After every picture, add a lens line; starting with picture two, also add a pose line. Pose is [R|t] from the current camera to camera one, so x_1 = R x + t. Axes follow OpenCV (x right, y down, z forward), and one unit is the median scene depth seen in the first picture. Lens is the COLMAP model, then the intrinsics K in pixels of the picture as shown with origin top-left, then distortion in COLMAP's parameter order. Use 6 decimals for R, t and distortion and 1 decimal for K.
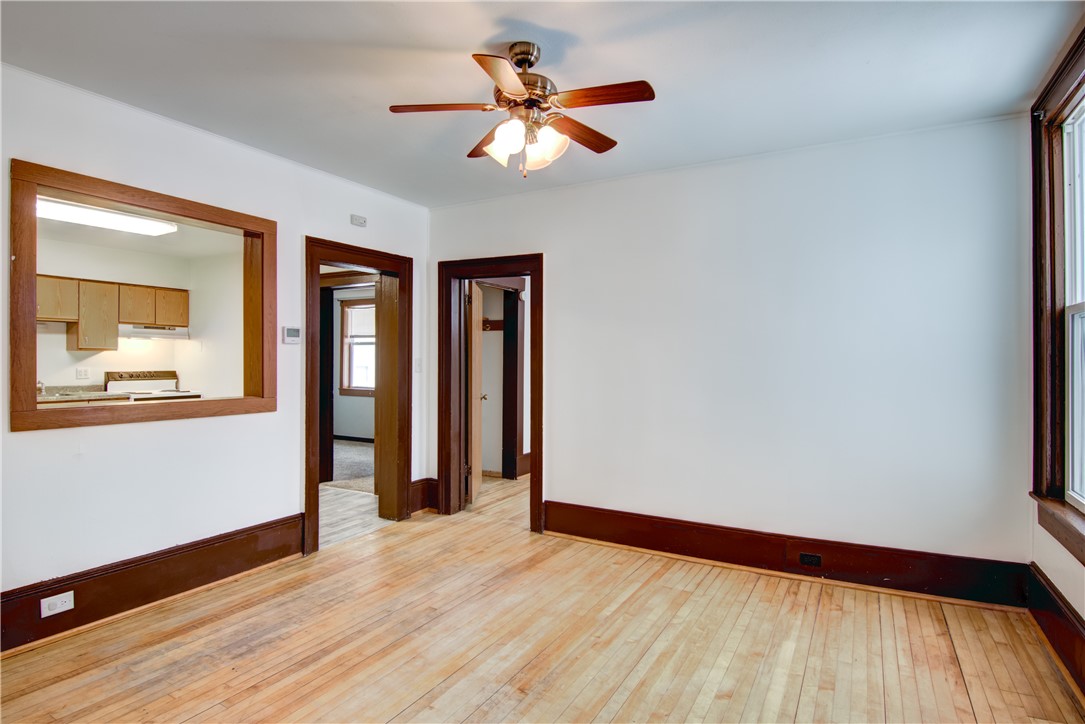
lens RADIAL K [[569.0, 0, 536.7], [0, 569.0, 360.7], [0, 0, 1]] dist [-0.000705, -0.012486]
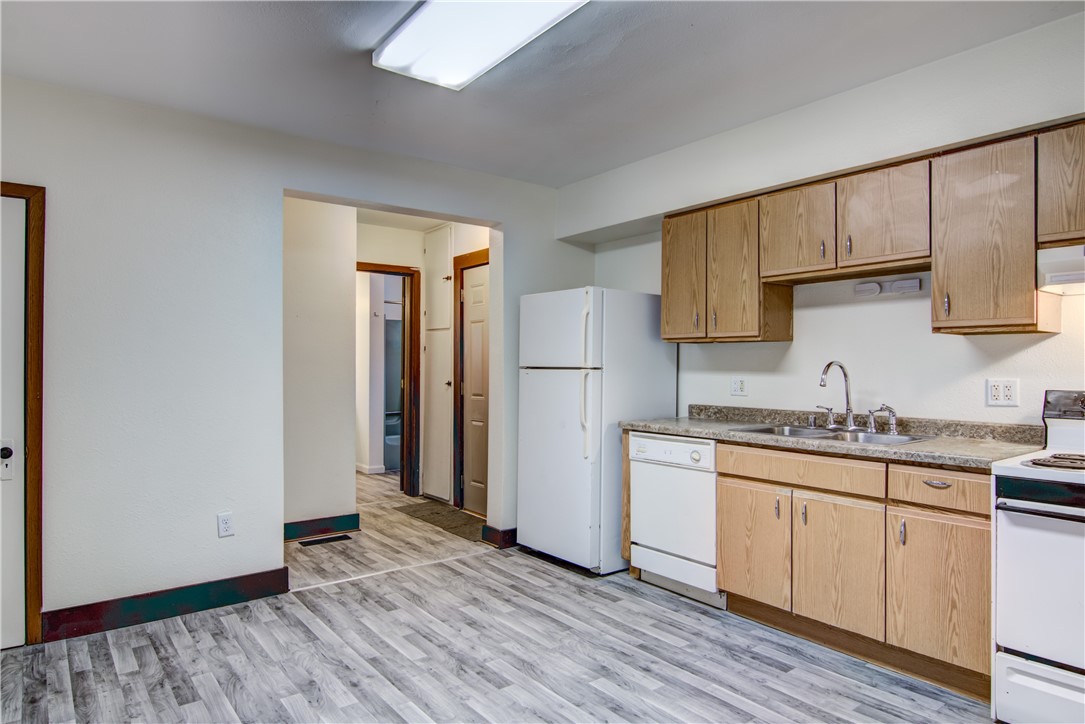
lens RADIAL K [[659.4, 0, 542.5], [0, 659.4, 362.0], [0, 0, 1]] dist [-0.003248, -0.003085]
pose [[-0.385760, -0.012829, -0.922510, -0.397660], [-0.006546, 0.999916, -0.011168, 0.012750], [0.922576, 0.001731, -0.385811, 1.328219]]
